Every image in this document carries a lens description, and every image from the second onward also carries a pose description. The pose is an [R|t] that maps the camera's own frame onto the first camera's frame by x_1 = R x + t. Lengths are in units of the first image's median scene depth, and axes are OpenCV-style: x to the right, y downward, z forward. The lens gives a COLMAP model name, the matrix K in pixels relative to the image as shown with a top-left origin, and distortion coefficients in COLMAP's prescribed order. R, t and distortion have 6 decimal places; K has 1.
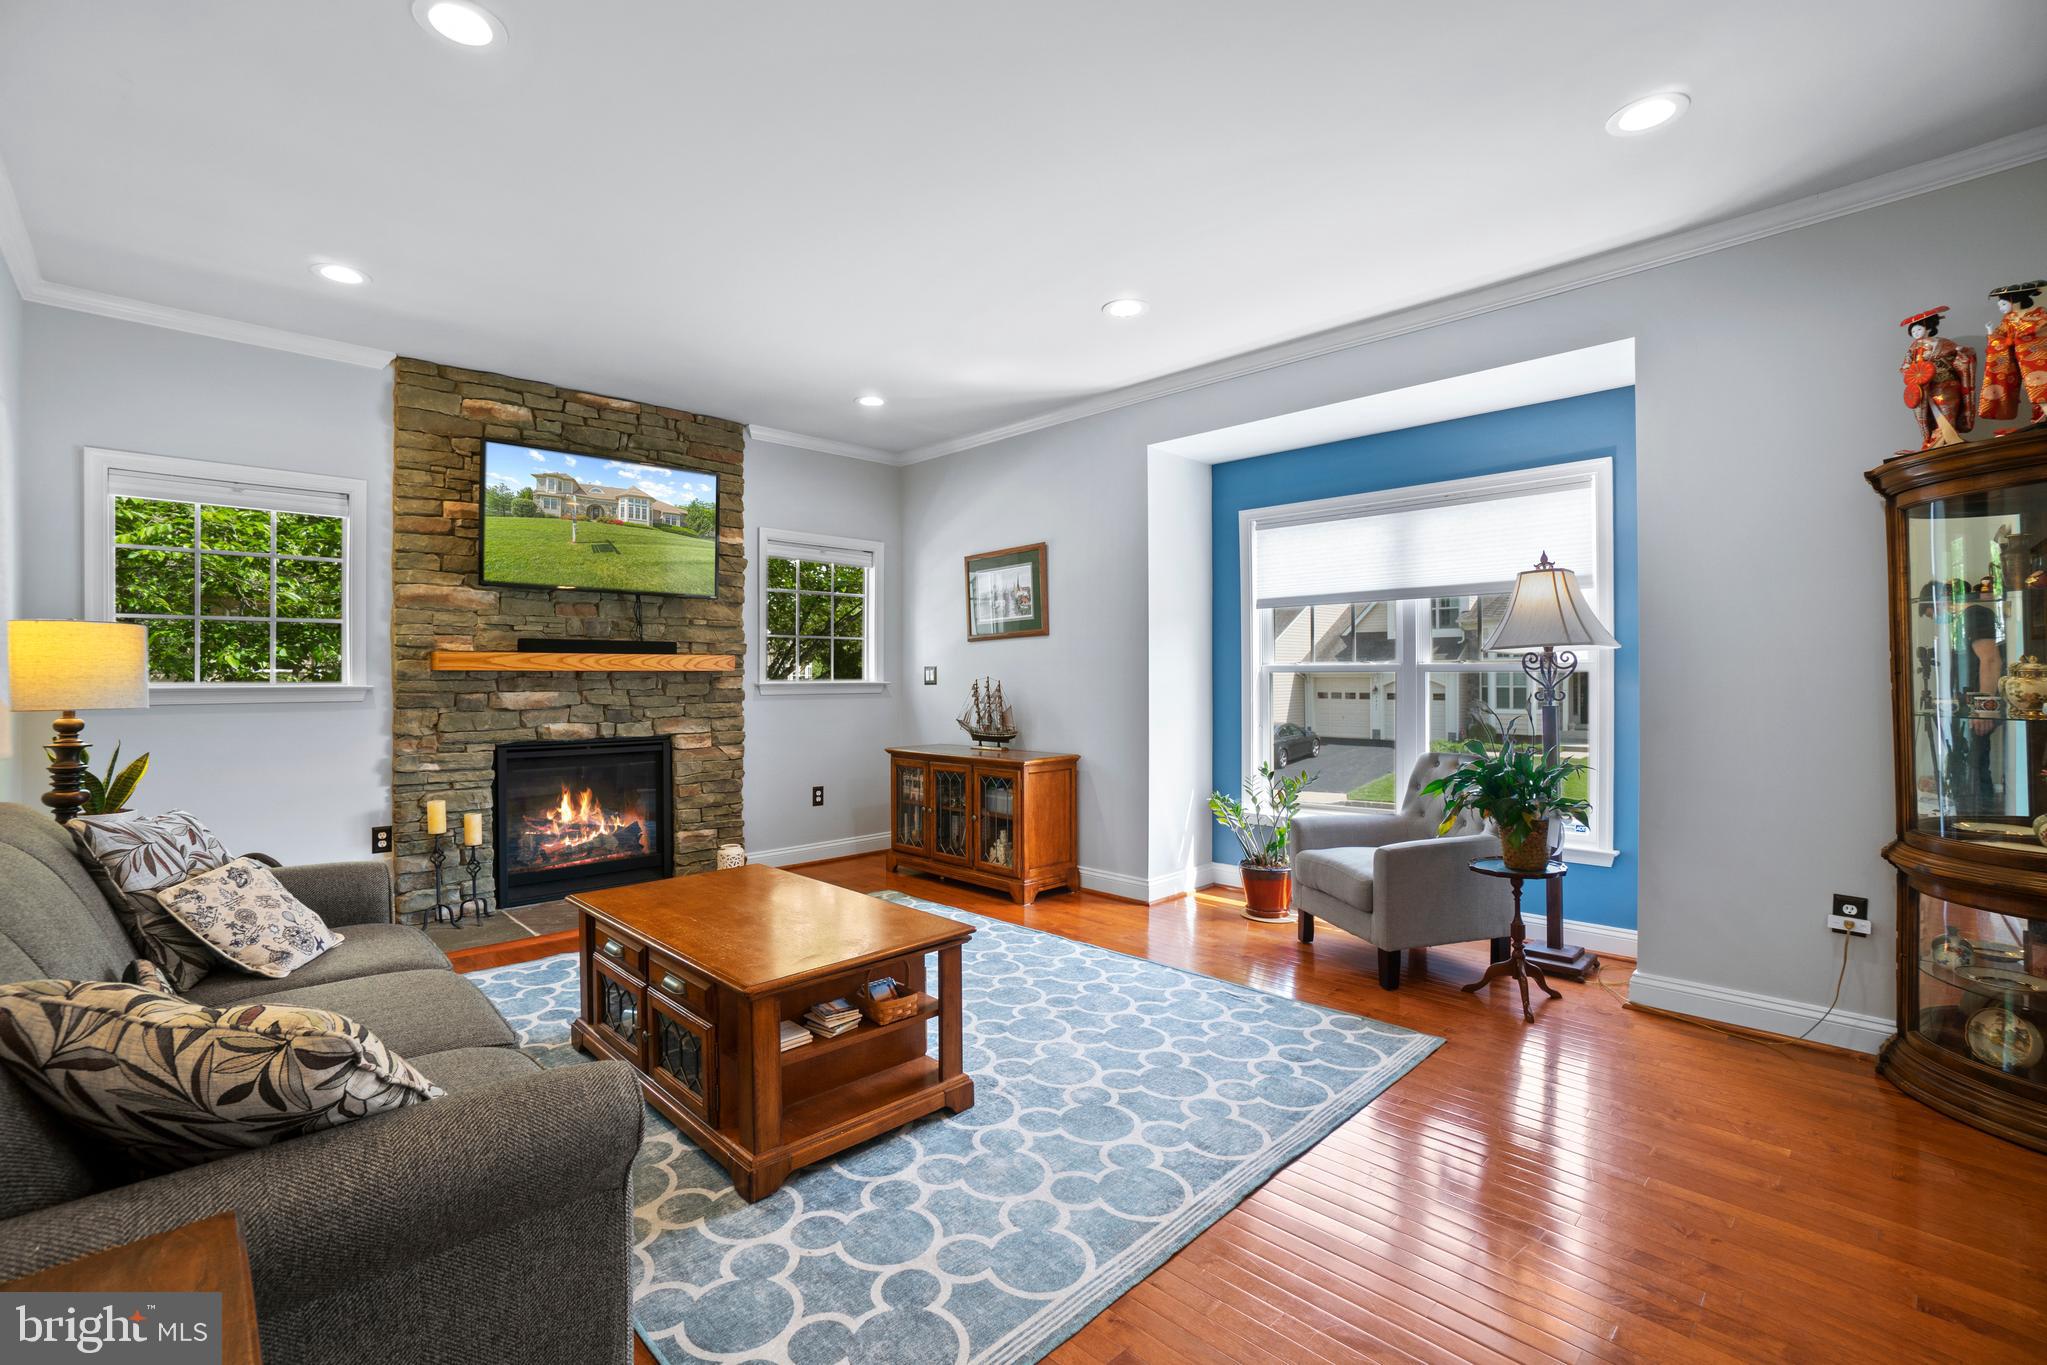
lens RADIAL K [[894.5, 0, 1023.5], [0, 894.5, 682.5], [0, 0, 1]] dist [-0.062930, 0.016242]
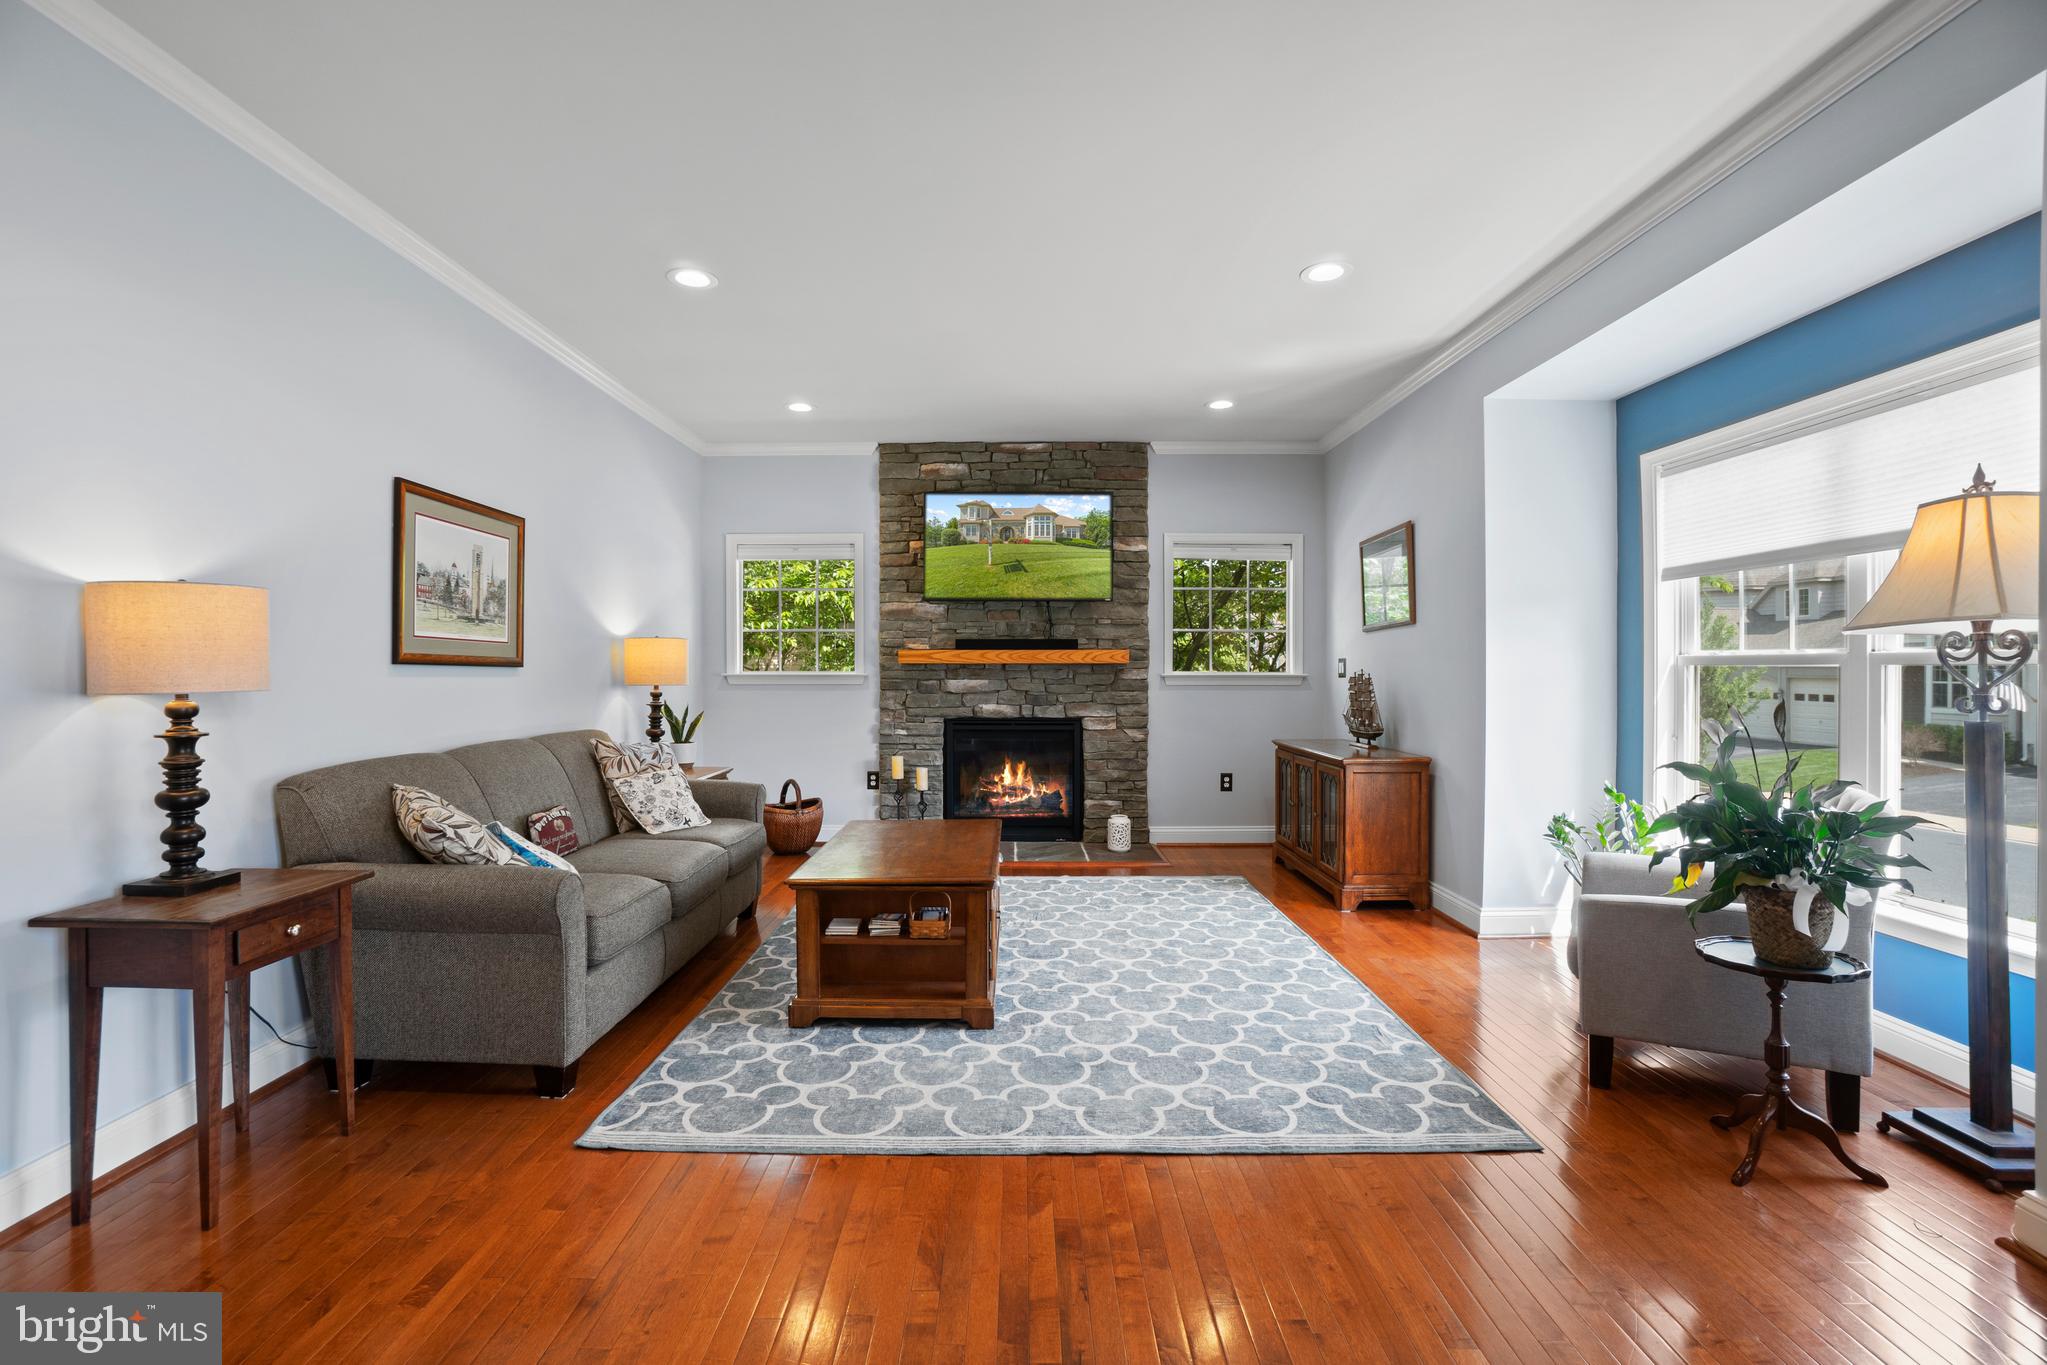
lens RADIAL K [[910.0, 0, 1023.5], [0, 910.0, 682.5], [0, 0, 1]] dist [-0.056608, 0.000003]
pose [[0.710074, 0.012756, -0.704011, 0.449385], [-0.006969, 0.999914, 0.011088, -0.000596], [0.704092, -0.002967, 0.710102, 0.090347]]
